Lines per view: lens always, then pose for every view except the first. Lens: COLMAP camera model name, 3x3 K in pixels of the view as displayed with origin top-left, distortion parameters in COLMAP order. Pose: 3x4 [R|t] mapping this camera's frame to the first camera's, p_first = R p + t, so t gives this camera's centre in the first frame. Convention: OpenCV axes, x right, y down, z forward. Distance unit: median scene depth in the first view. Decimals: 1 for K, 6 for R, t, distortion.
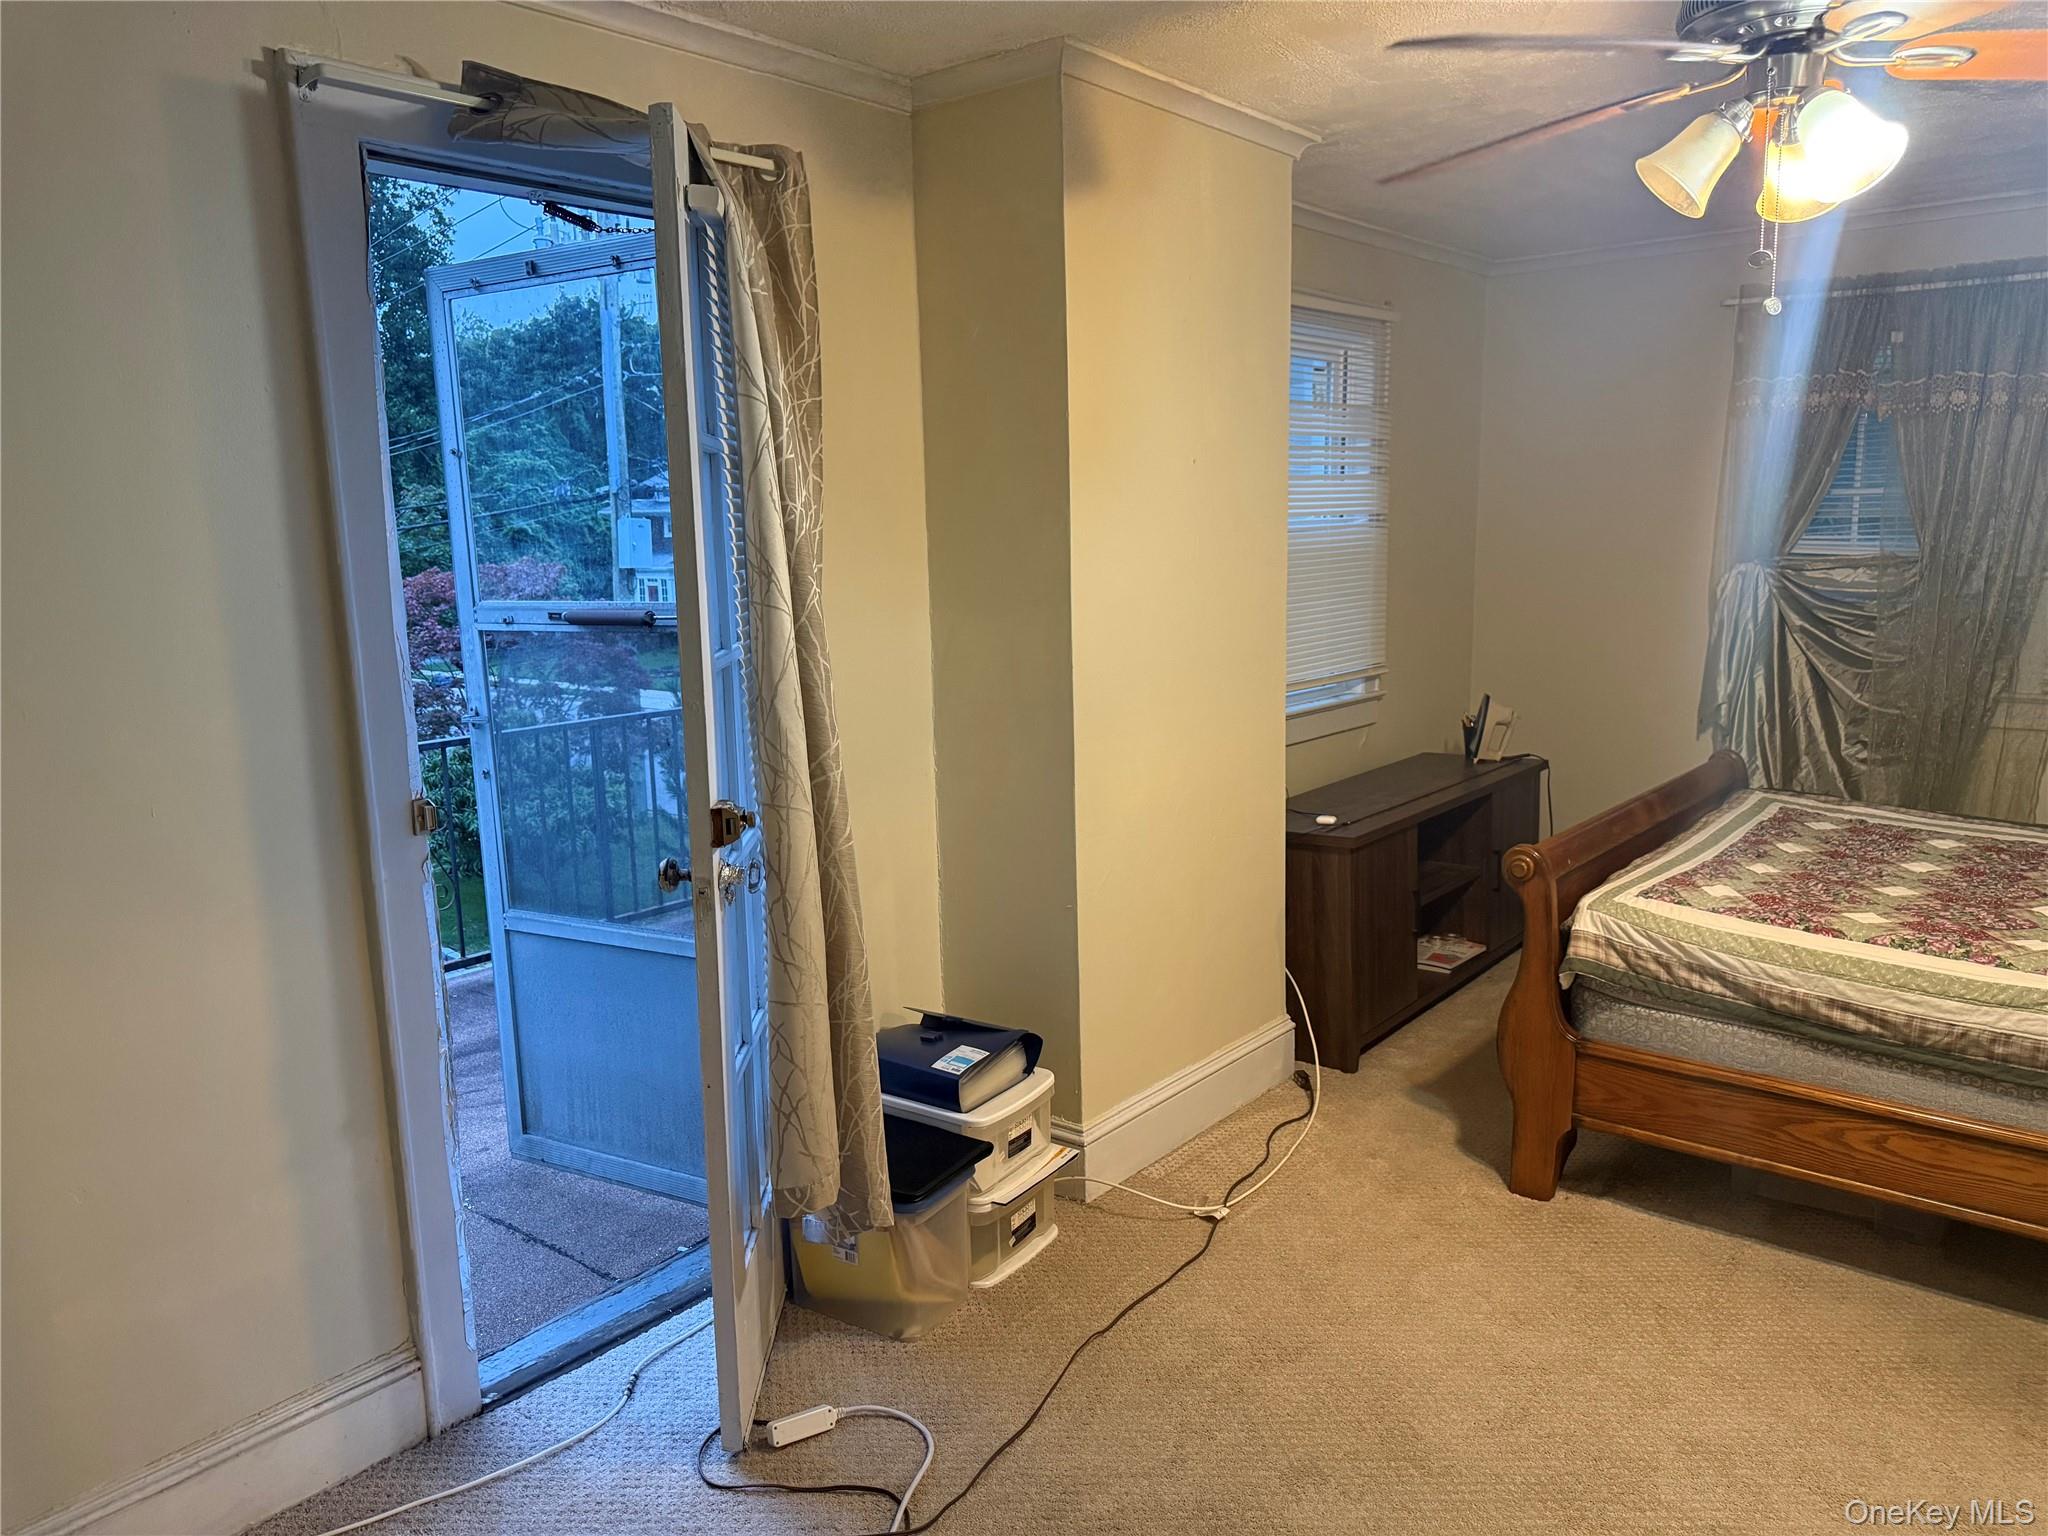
lens RADIAL K [[1429.6, 0, 1008.7], [0, 1429.6, 836.8], [0, 0, 1]] dist [0.092427, -0.118148]
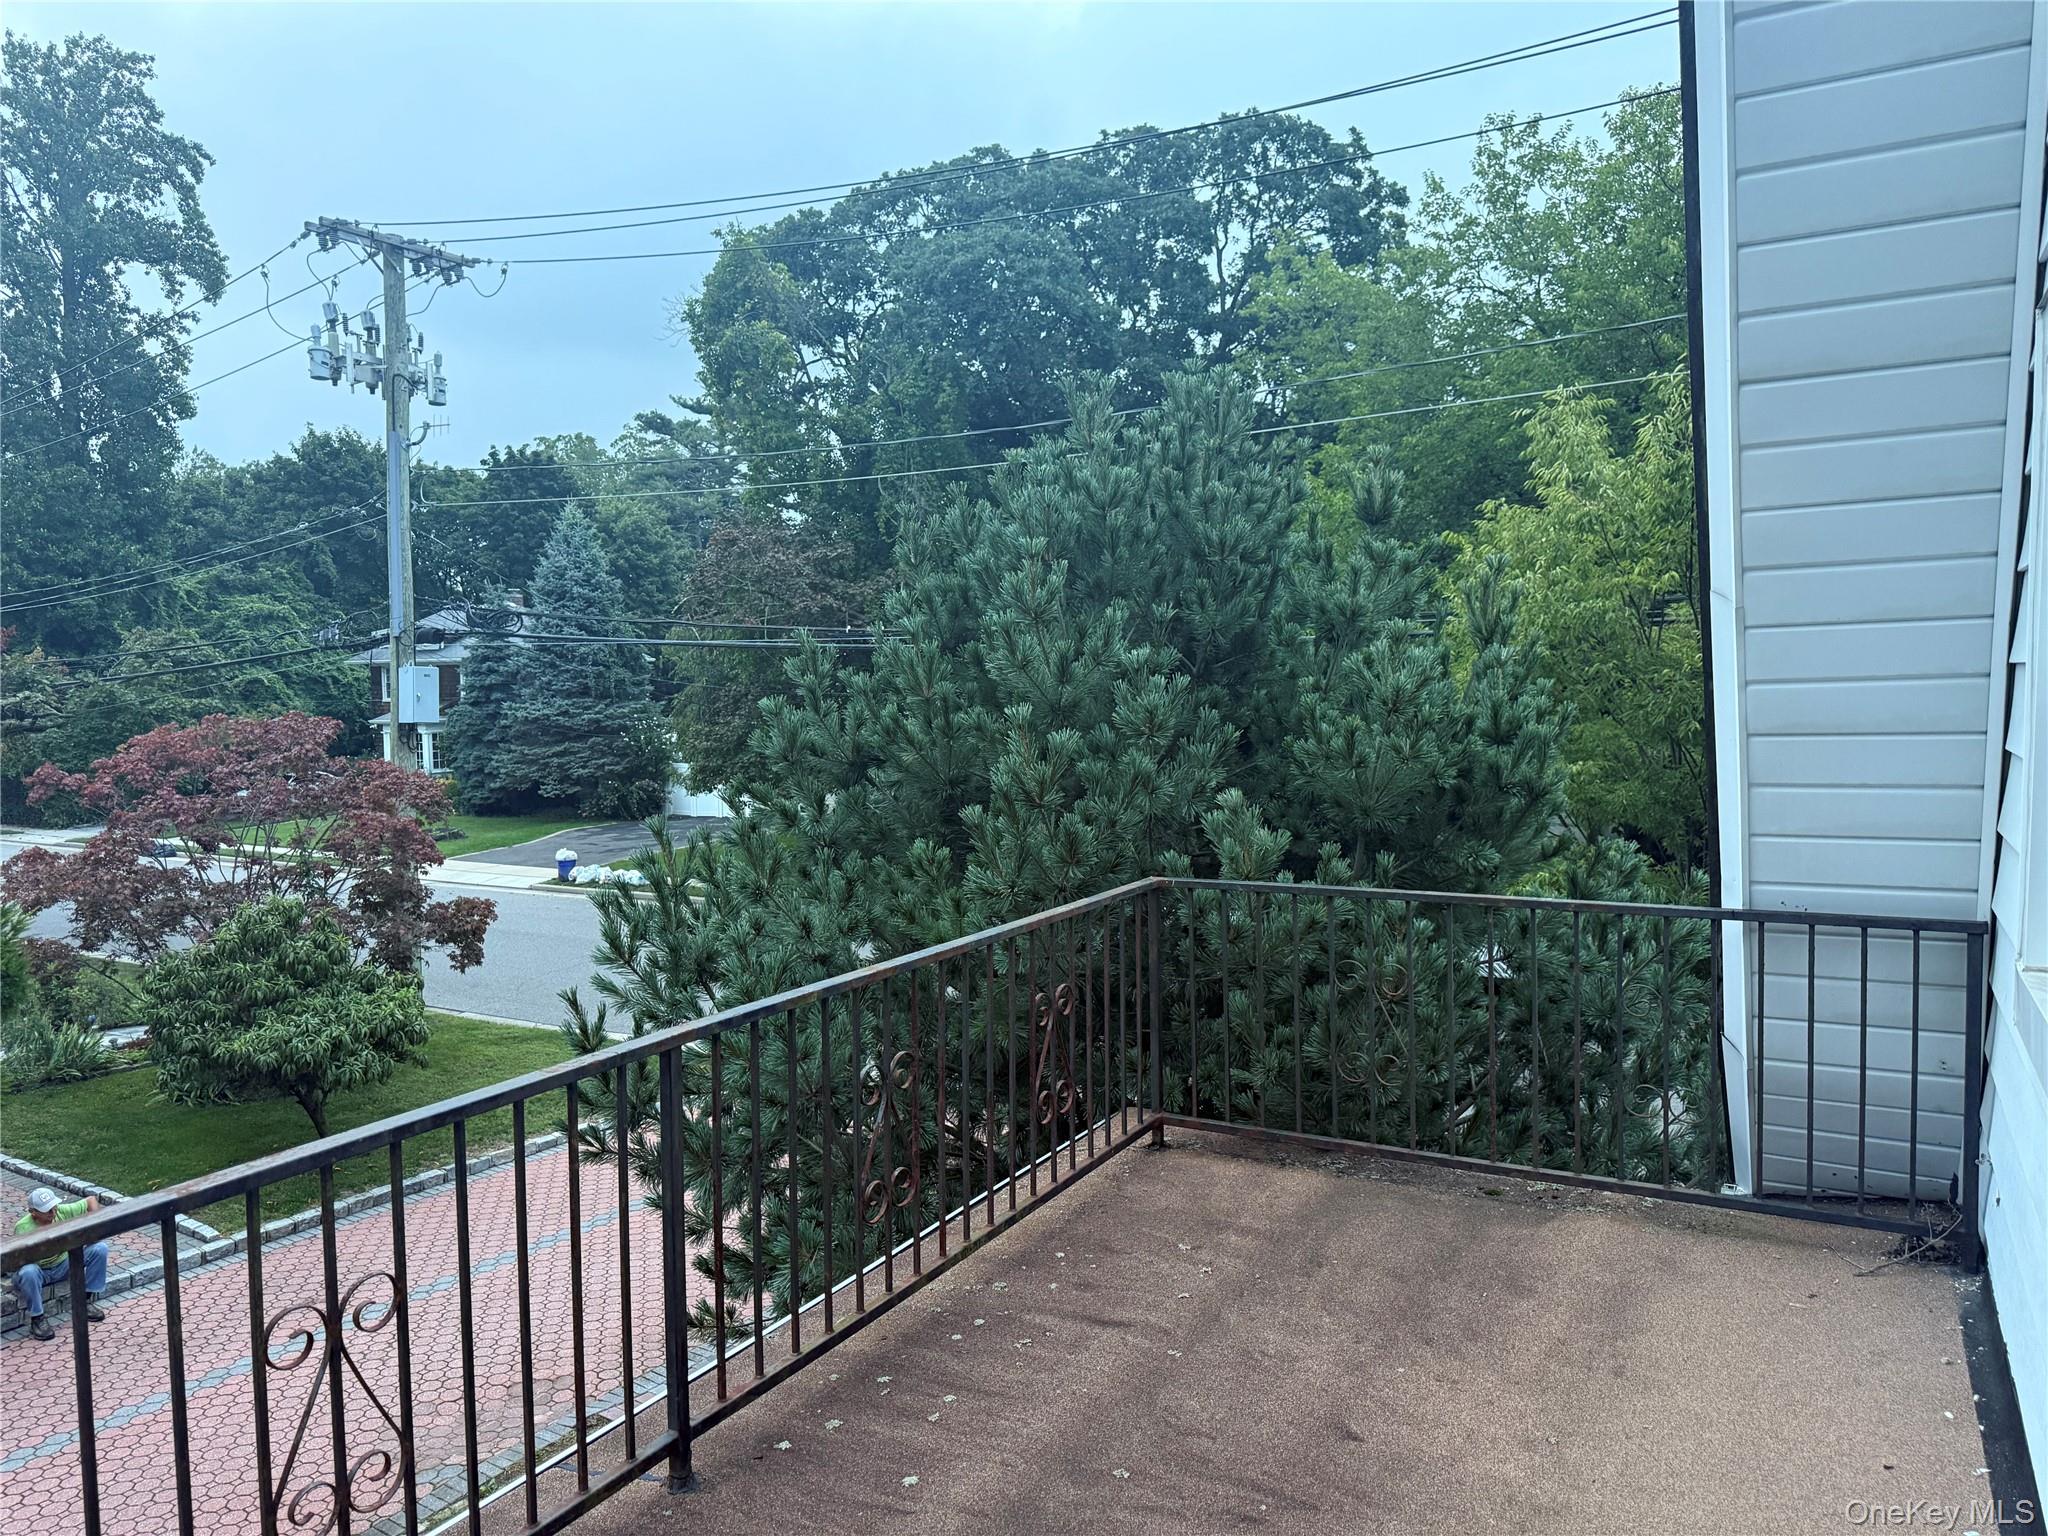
lens RADIAL K [[1429.6, 0, 1008.7], [0, 1429.6, 836.8], [0, 0, 1]] dist [0.092427, -0.118148]
pose [[0.986429, -0.010587, 0.163844, -0.150700], [0.027837, 0.994256, -0.103347, -0.056849], [-0.161809, 0.106506, 0.981058, 0.296415]]
